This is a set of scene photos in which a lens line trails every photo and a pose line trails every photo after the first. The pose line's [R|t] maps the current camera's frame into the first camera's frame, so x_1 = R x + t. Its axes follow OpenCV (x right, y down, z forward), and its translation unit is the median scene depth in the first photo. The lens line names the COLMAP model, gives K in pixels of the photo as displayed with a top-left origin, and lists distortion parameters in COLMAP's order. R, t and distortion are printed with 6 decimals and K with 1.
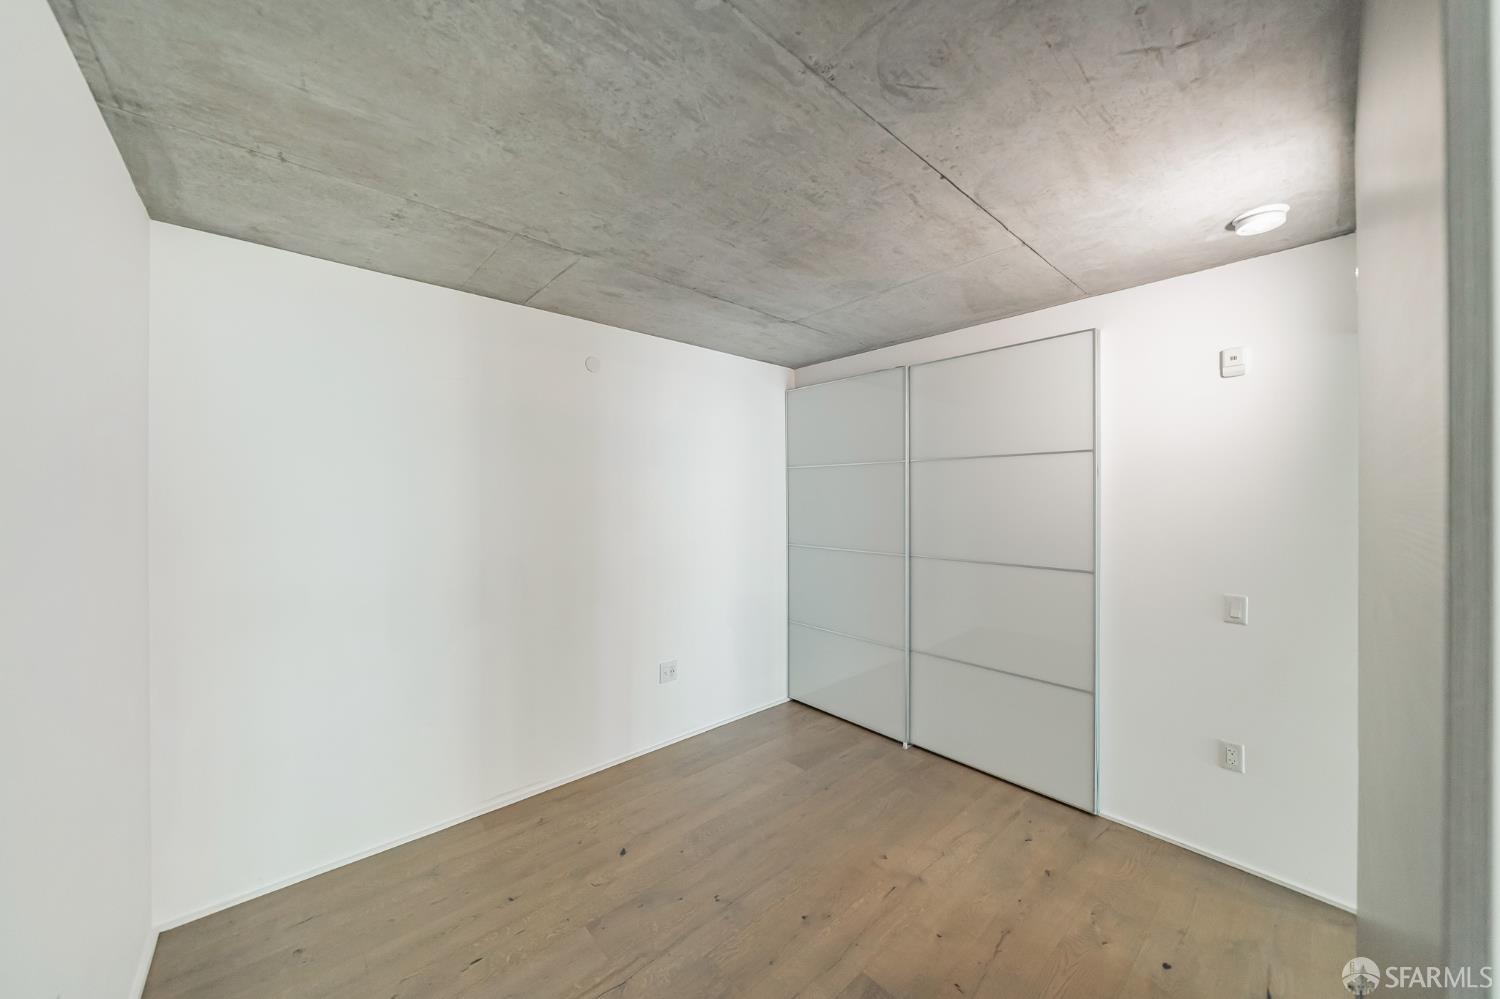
lens RADIAL K [[519.3, 0, 750.0], [0, 519.3, 499.5], [0, 0, 1]] dist [-0.001213, -0.000057]
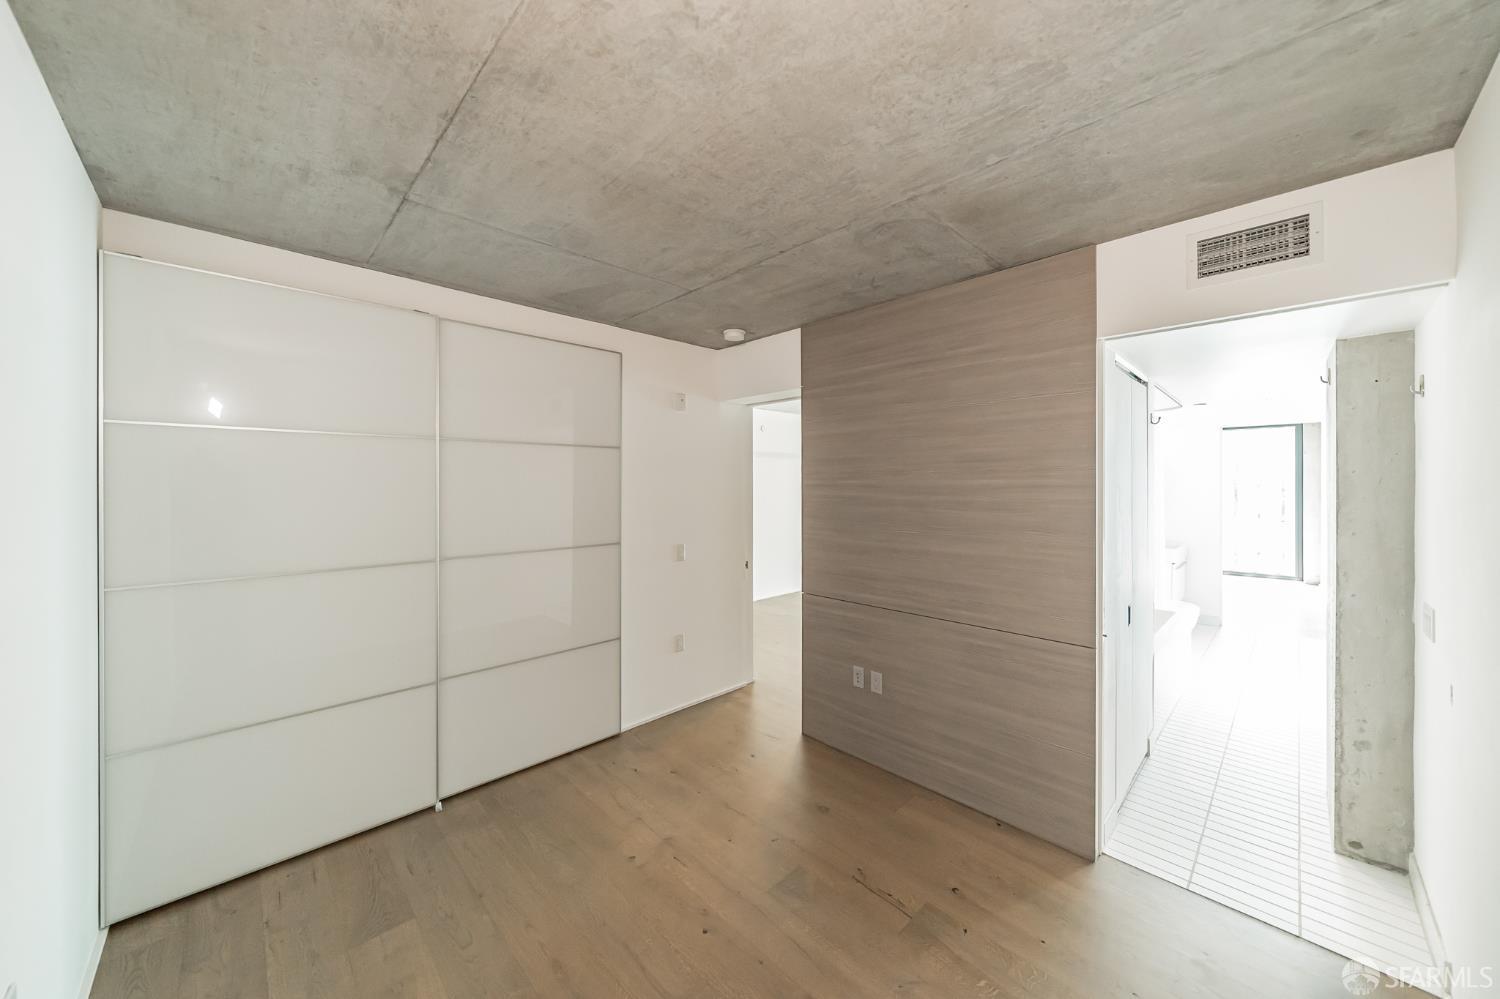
lens RADIAL K [[533.6, 0, 751.9], [0, 533.6, 482.2], [0, 0, 1]] dist [0.000209, -0.000066]
pose [[-0.043104, 0.002655, 0.999067, -0.745681], [0.009425, 0.999953, -0.002251, -0.003890], [-0.999026, 0.009319, -0.043127, 0.819538]]
